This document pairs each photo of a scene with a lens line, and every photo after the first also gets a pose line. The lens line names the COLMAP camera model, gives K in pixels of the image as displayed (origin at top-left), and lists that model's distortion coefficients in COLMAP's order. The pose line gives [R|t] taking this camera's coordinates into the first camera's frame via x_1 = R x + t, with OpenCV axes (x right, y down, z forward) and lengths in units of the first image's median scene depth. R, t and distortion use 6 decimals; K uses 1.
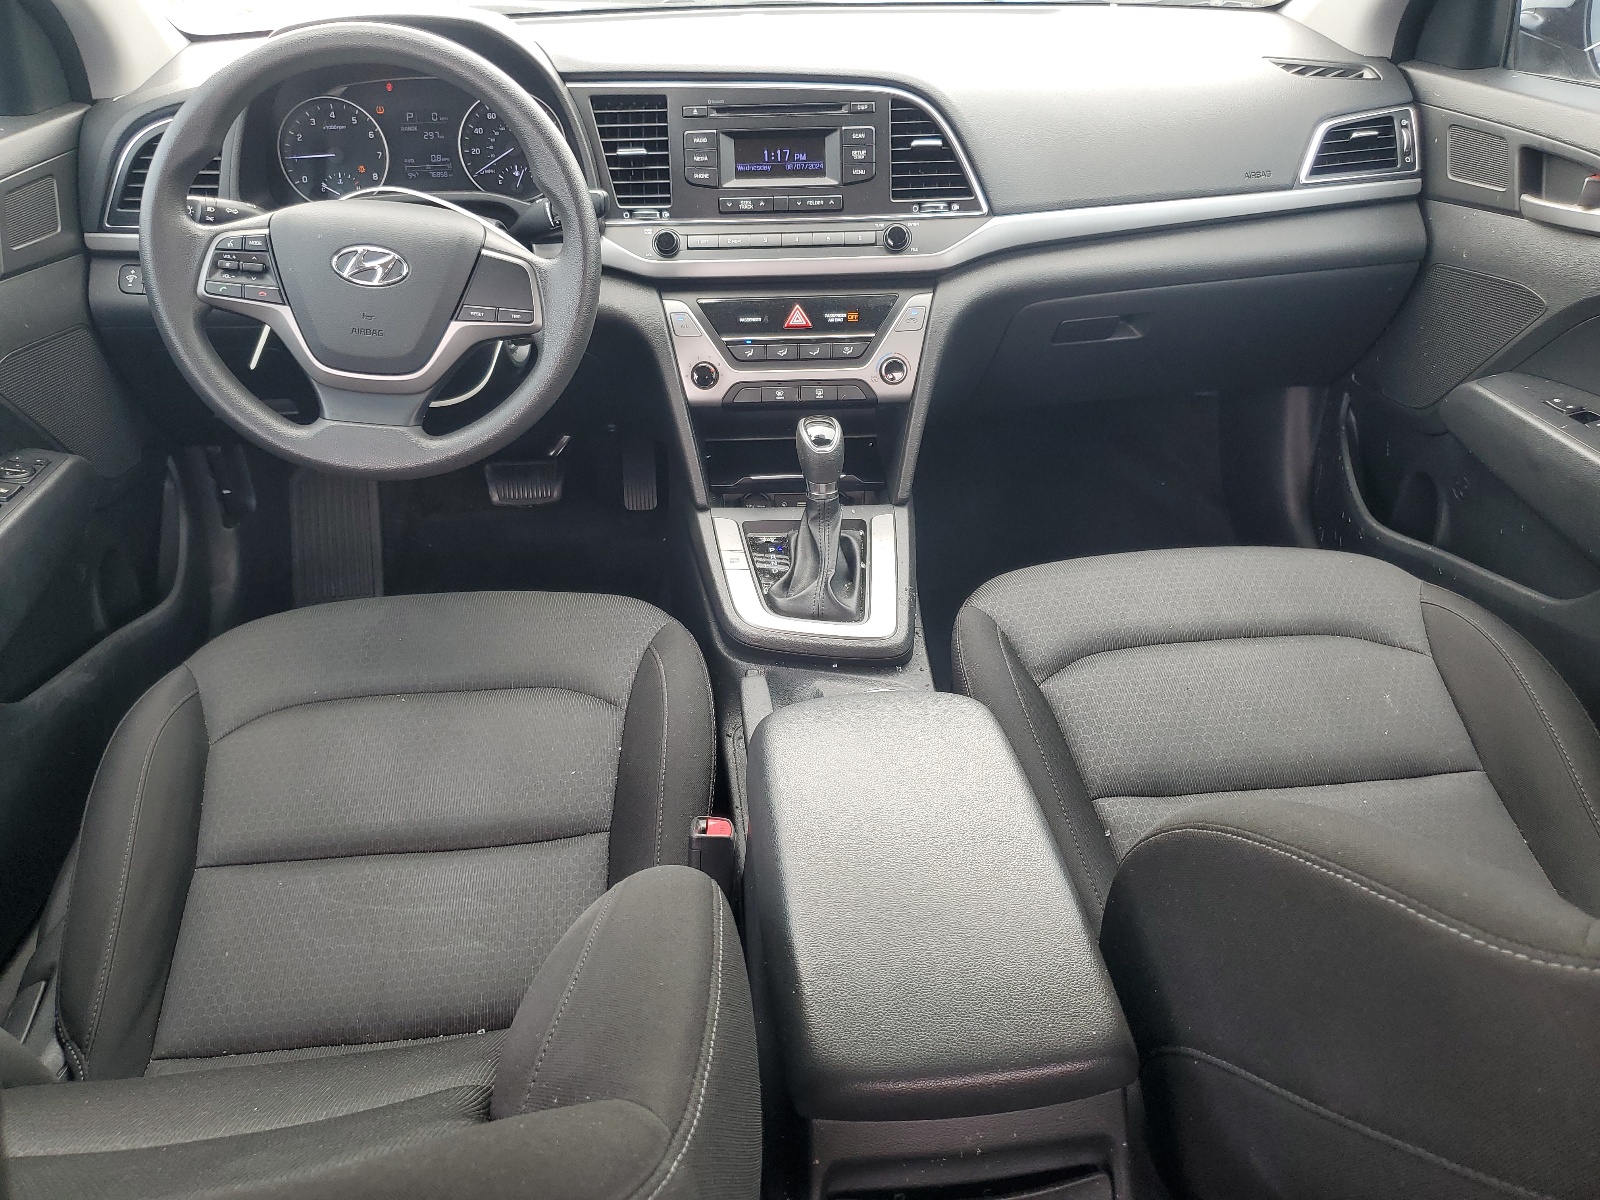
lens RADIAL K [[1220.2, 0, 798.1], [0, 1220.2, 598.9], [0, 0, 1]] dist [-0.014573, -0.004135]
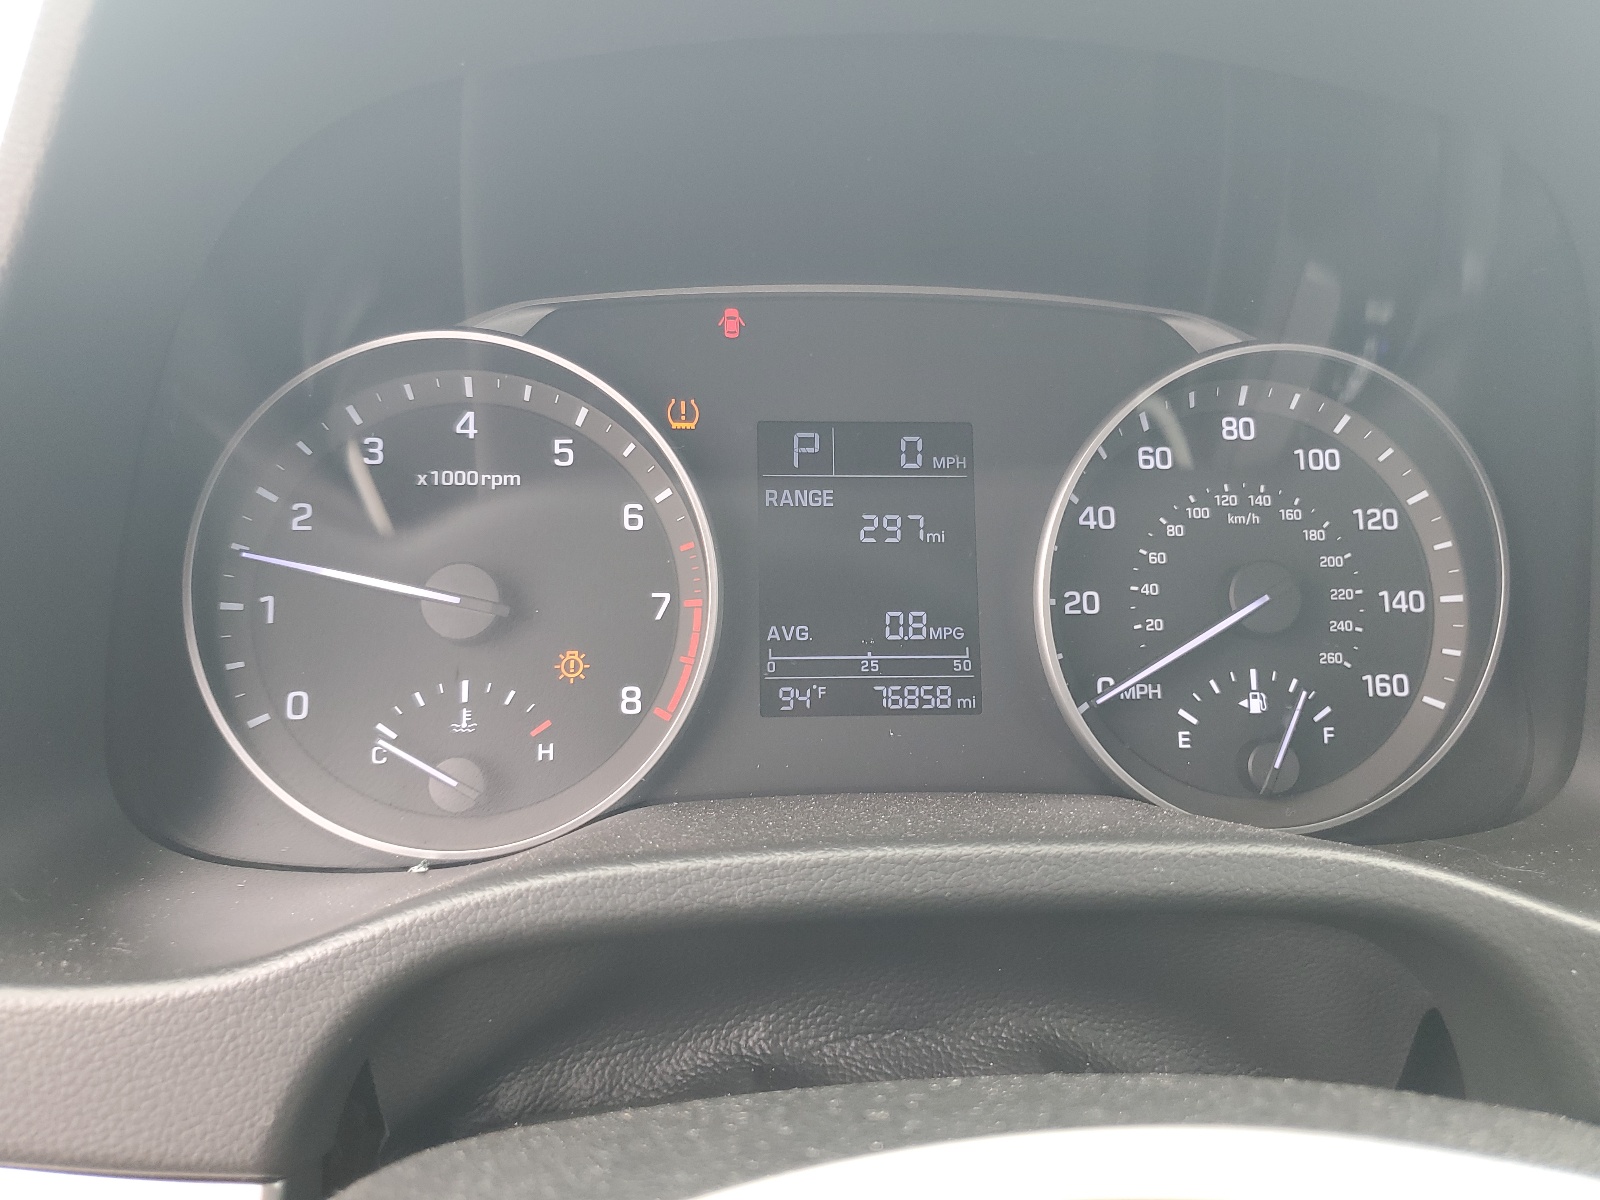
lens RADIAL K [[1220.2, 0, 800.7], [0, 1220.2, 601.3], [0, 0, 1]] dist [-0.014573, -0.004135]
pose [[0.999453, 0.031966, 0.008472, -0.320120], [-0.028244, 0.958380, -0.284094, -0.303876], [-0.017200, 0.283699, 0.958759, 0.787763]]
